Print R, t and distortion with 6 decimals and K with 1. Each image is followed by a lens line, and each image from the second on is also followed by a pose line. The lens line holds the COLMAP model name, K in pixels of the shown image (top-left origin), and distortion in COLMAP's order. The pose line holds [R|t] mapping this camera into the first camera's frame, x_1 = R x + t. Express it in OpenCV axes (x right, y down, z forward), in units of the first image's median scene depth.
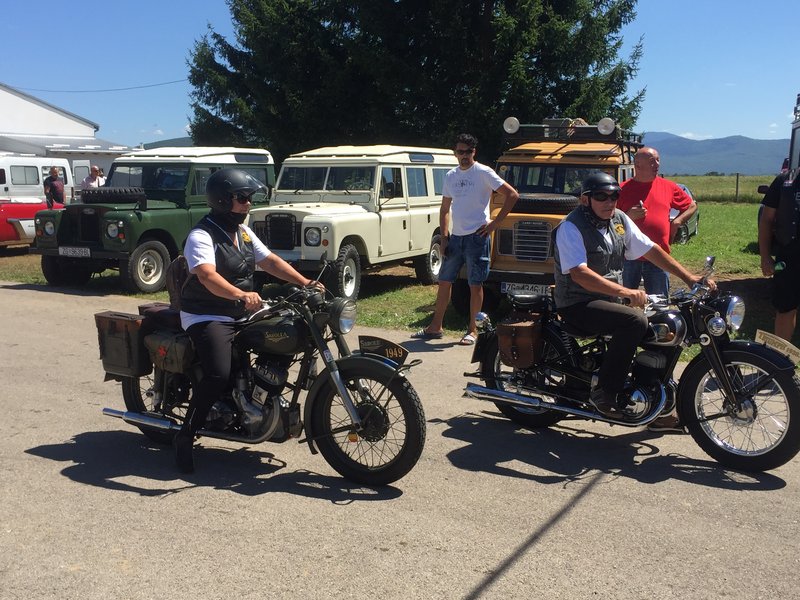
lens RADIAL K [[908.1, 0, 400.0], [0, 908.1, 300.0], [0, 0, 1]] dist [0.034969, 0.002294]
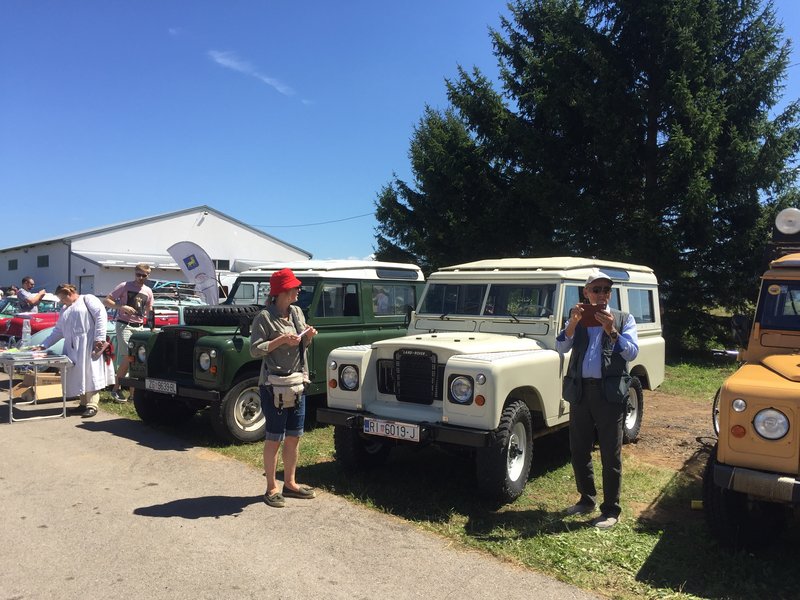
lens RADIAL K [[495.0, 0, 400.0], [0, 495.0, 300.0], [0, 0, 1]] dist [0.057359, 0.000216]
pose [[0.968488, 0.020957, -0.248176, -0.047997], [-0.051674, 0.991679, -0.117913, -0.082101], [0.243640, 0.127021, 0.961512, 0.594921]]
